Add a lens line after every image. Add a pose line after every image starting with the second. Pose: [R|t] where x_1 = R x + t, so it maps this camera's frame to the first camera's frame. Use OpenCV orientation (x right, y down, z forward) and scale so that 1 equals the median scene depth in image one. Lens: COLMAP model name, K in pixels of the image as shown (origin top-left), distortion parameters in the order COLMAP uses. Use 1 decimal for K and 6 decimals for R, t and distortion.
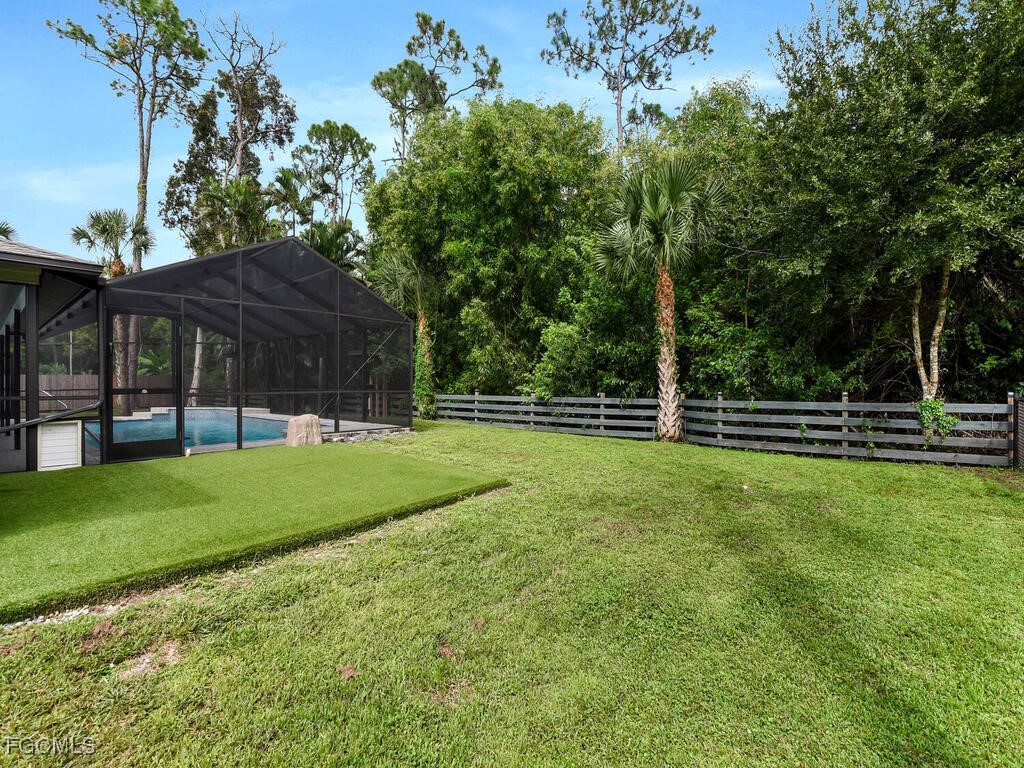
lens RADIAL K [[463.6, 0, 512.0], [0, 463.6, 384.0], [0, 0, 1]] dist [-0.000950, -0.000267]
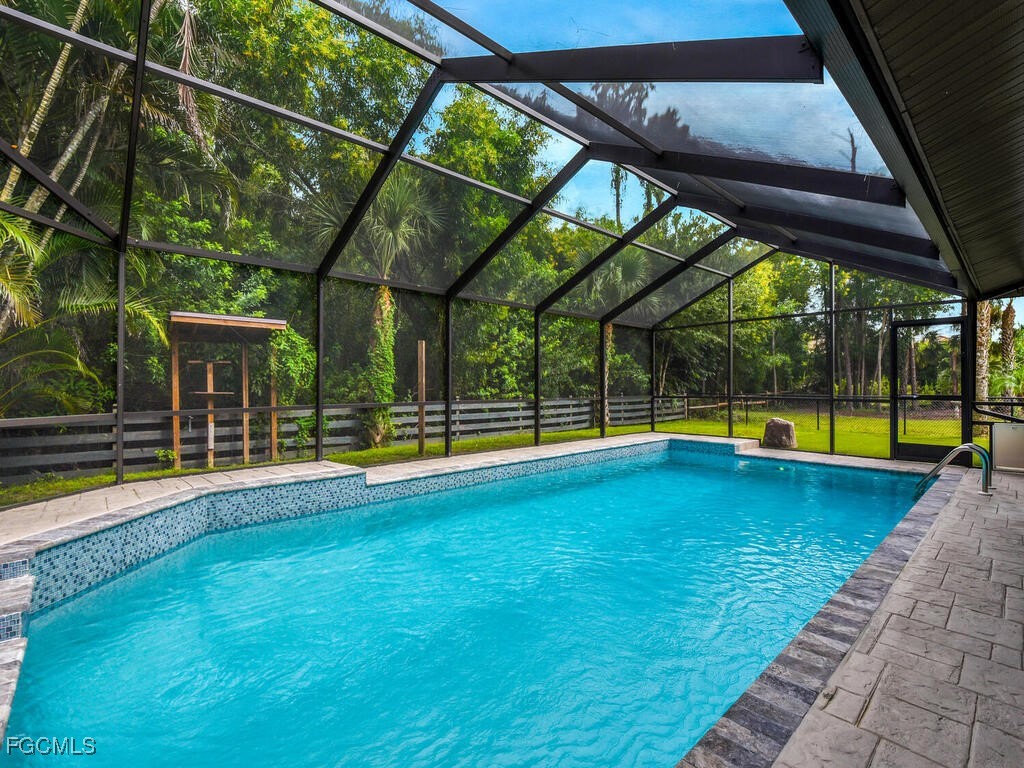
lens RADIAL K [[463.6, 0, 512.0], [0, 463.6, 384.0], [0, 0, 1]] dist [-0.000950, -0.000267]
pose [[0.128779, 0.013703, 0.991579, -1.066431], [0.012147, 0.999808, -0.015395, 0.004351], [-0.991599, 0.014027, 0.128588, 0.983052]]
